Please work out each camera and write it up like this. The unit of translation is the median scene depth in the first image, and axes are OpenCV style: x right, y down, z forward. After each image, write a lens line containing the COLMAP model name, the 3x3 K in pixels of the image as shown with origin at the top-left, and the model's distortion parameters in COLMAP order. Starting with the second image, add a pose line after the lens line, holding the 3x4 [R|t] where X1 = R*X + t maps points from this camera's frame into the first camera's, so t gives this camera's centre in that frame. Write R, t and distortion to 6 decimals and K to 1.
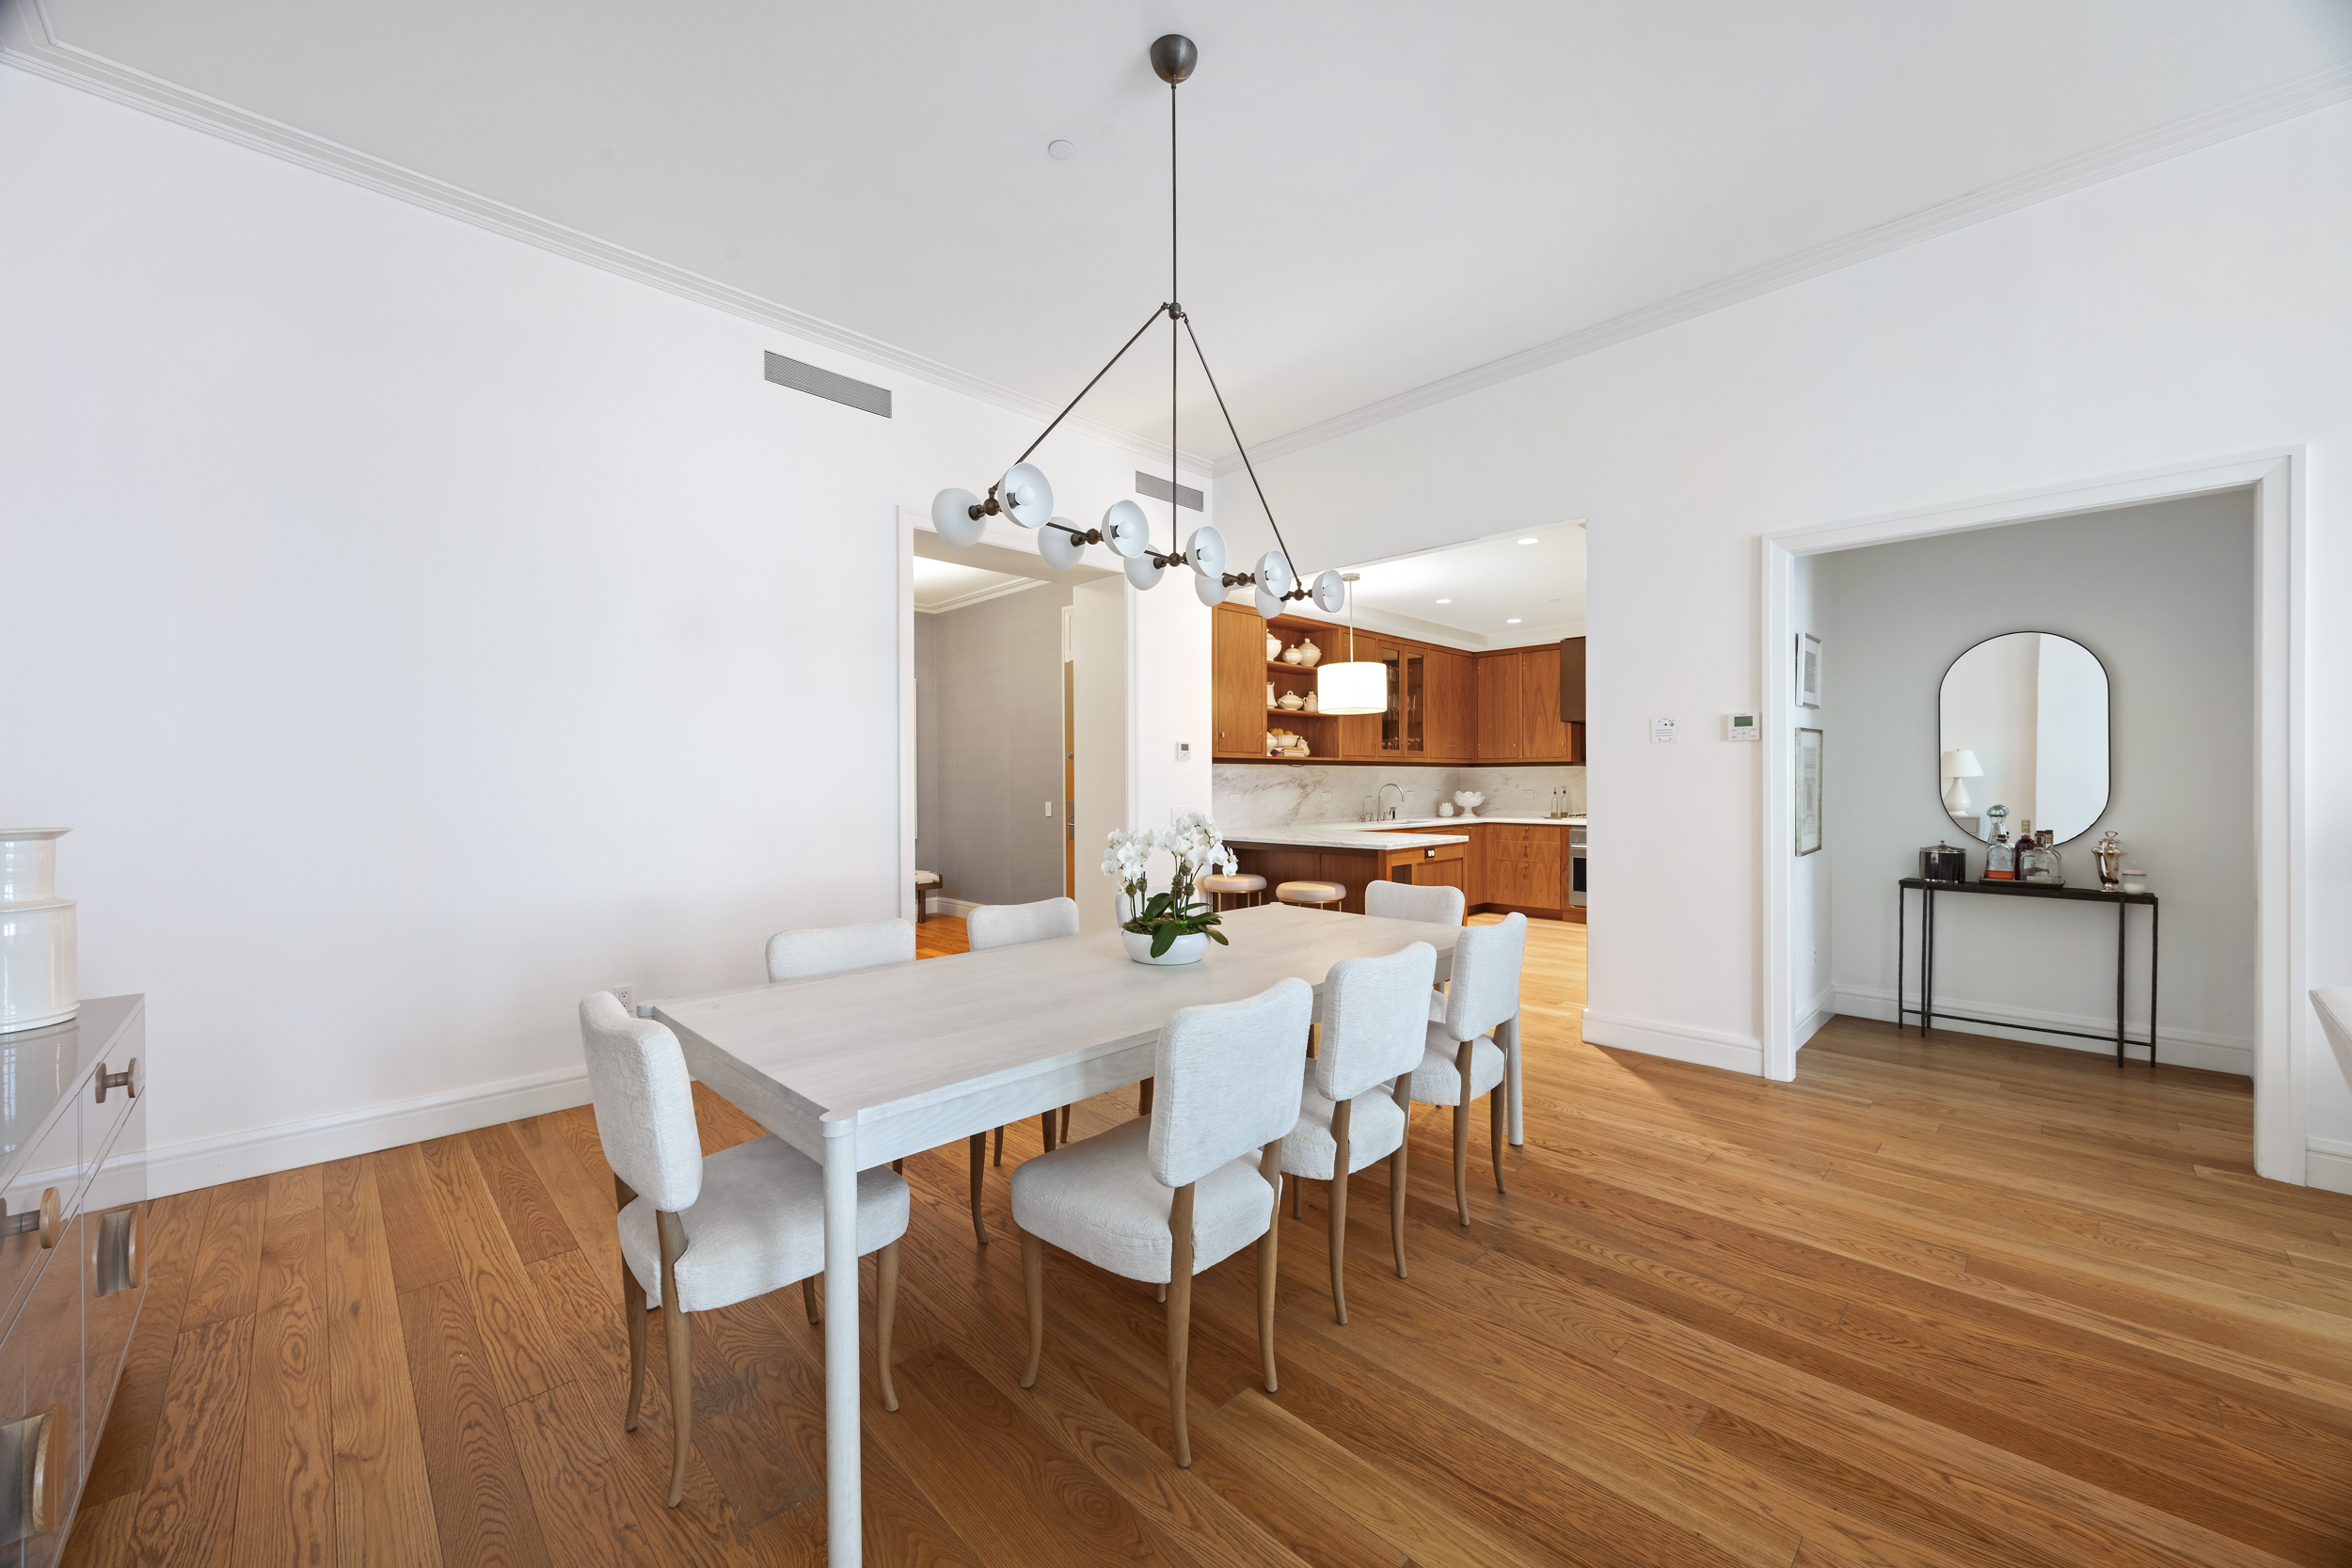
lens RADIAL K [[909.8, 0, 1178.8], [0, 909.8, 790.7], [0, 0, 1]] dist [0.002187, 0.000214]
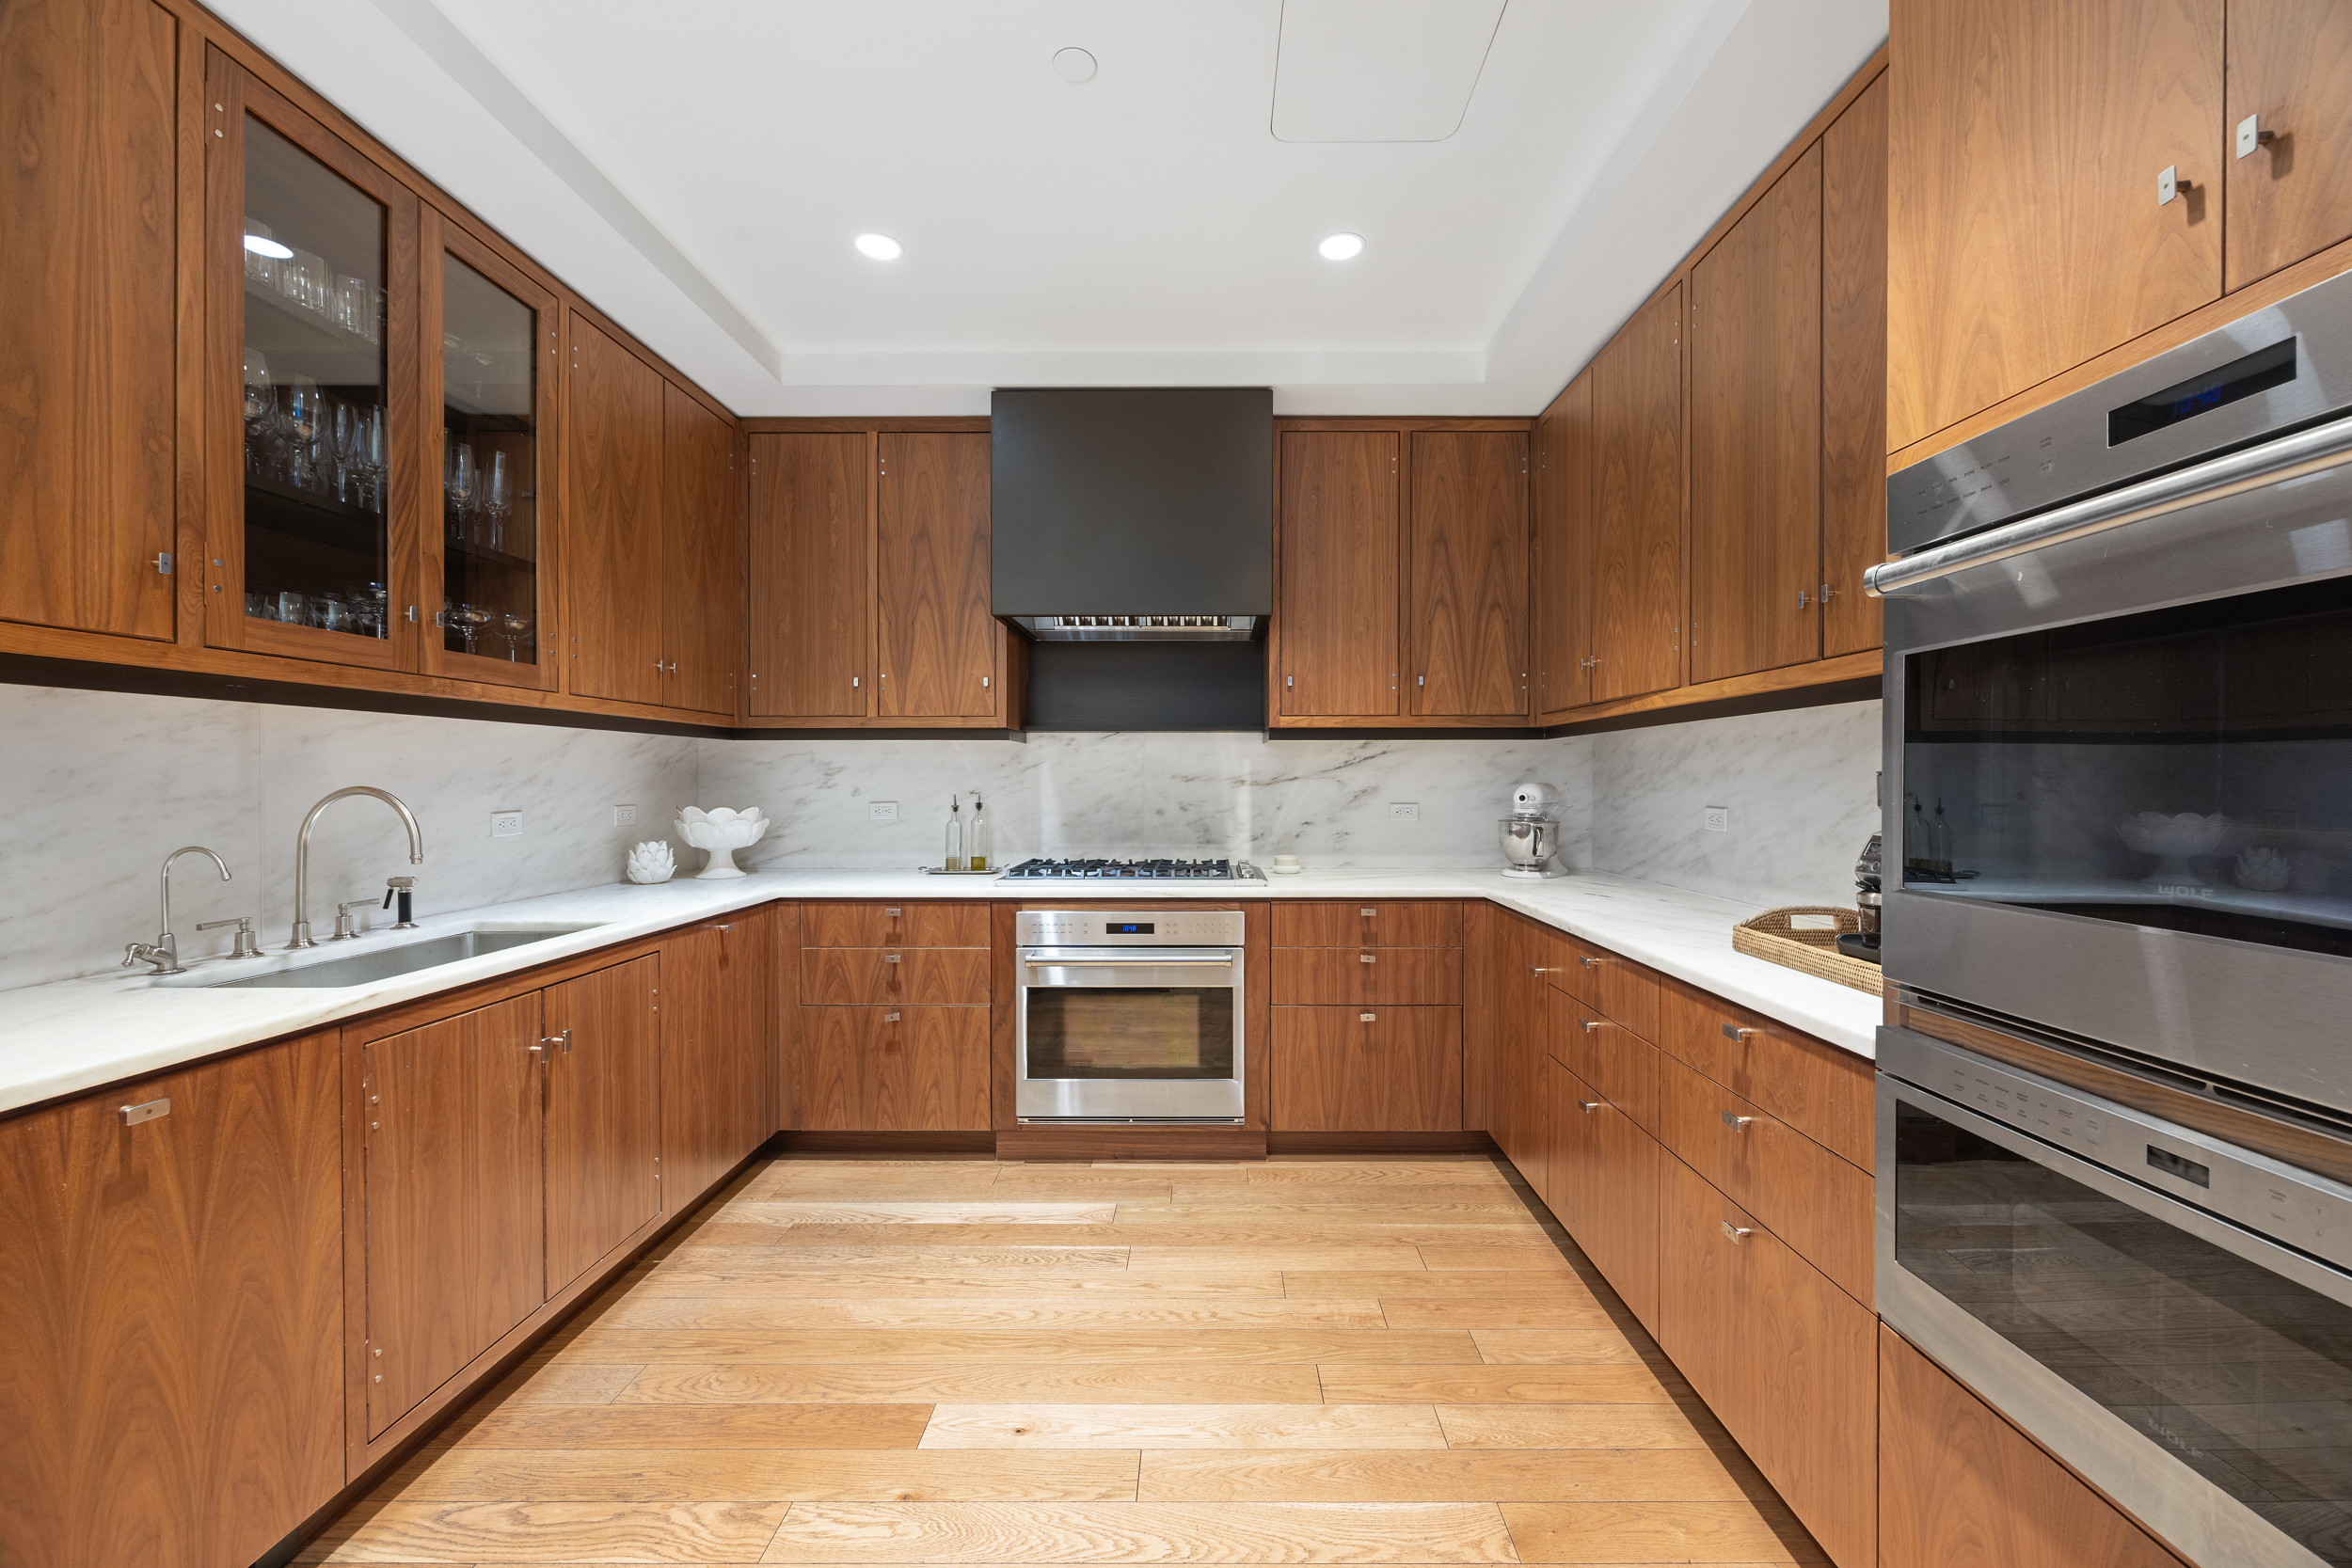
lens RADIAL K [[823.8, 0, 1182.5], [0, 823.8, 785.8], [0, 0, 1]] dist [-0.000238, 0.000018]
pose [[0.698115, -0.003907, 0.715975, 0.223812], [0.004773, 0.999988, 0.000803, -0.007659], [-0.715970, 0.002857, 0.698126, 0.676422]]
